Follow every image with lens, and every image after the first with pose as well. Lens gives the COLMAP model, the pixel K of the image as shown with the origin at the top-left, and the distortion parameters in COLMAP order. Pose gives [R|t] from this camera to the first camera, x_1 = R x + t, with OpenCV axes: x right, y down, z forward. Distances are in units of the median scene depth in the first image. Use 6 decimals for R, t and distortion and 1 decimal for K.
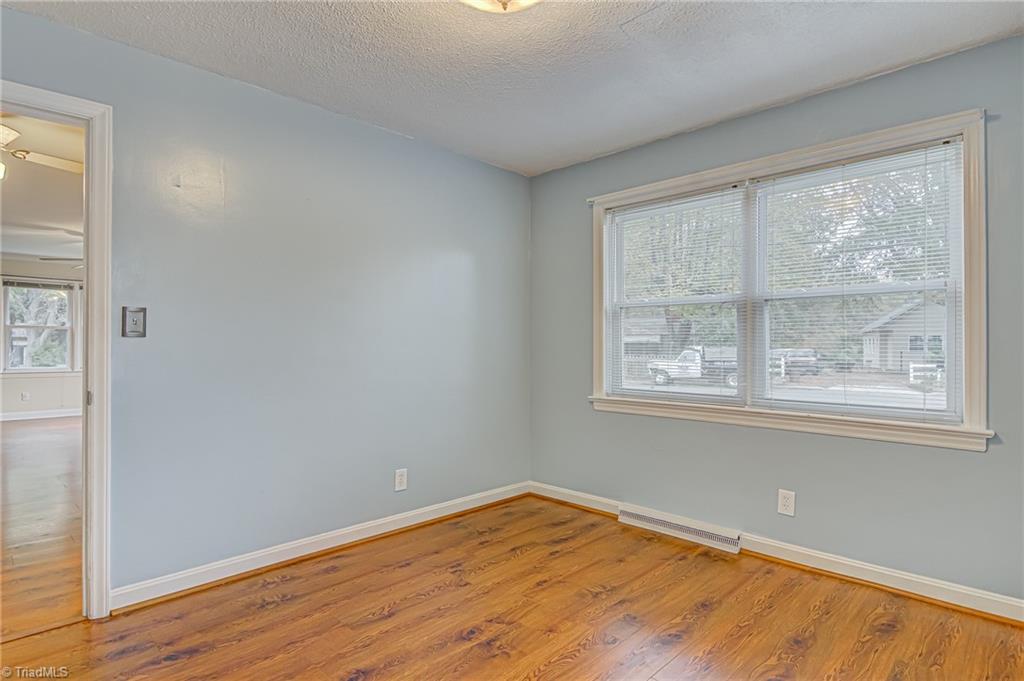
lens RADIAL K [[537.0, 0, 511.3], [0, 537.0, 343.3], [0, 0, 1]] dist [0.001513, -0.002342]
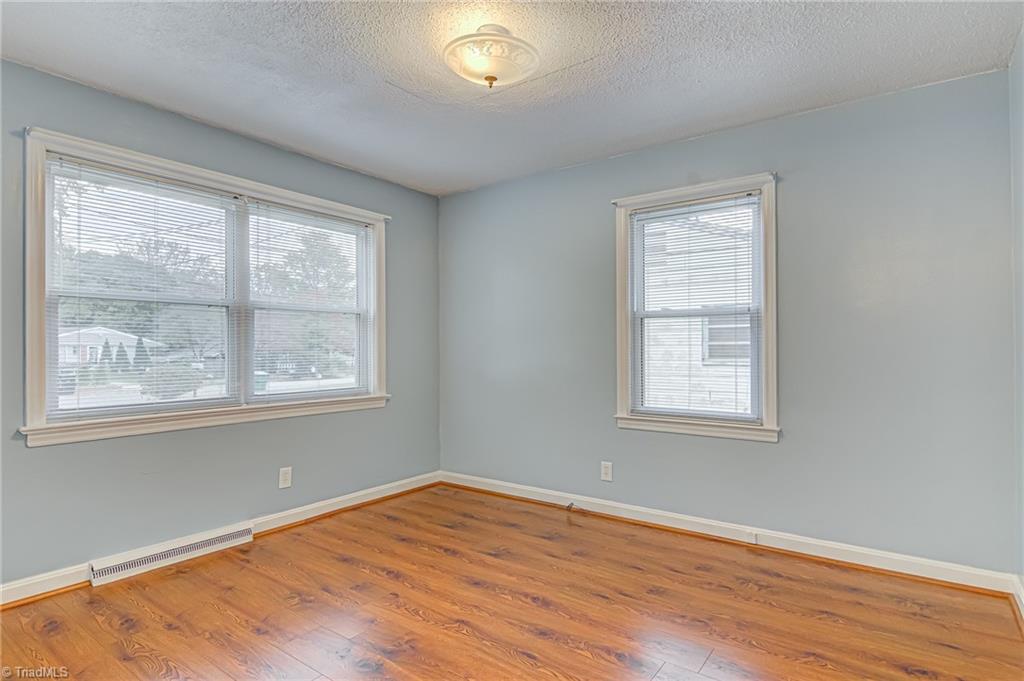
lens RADIAL K [[537.0, 0, 511.3], [0, 537.0, 343.3], [0, 0, 1]] dist [0.001513, -0.002342]
pose [[-0.147226, 0.004585, 0.989092, -0.728437], [-0.003545, 0.999980, -0.005163, -0.002187], [-0.989096, -0.004266, -0.147207, 0.643483]]
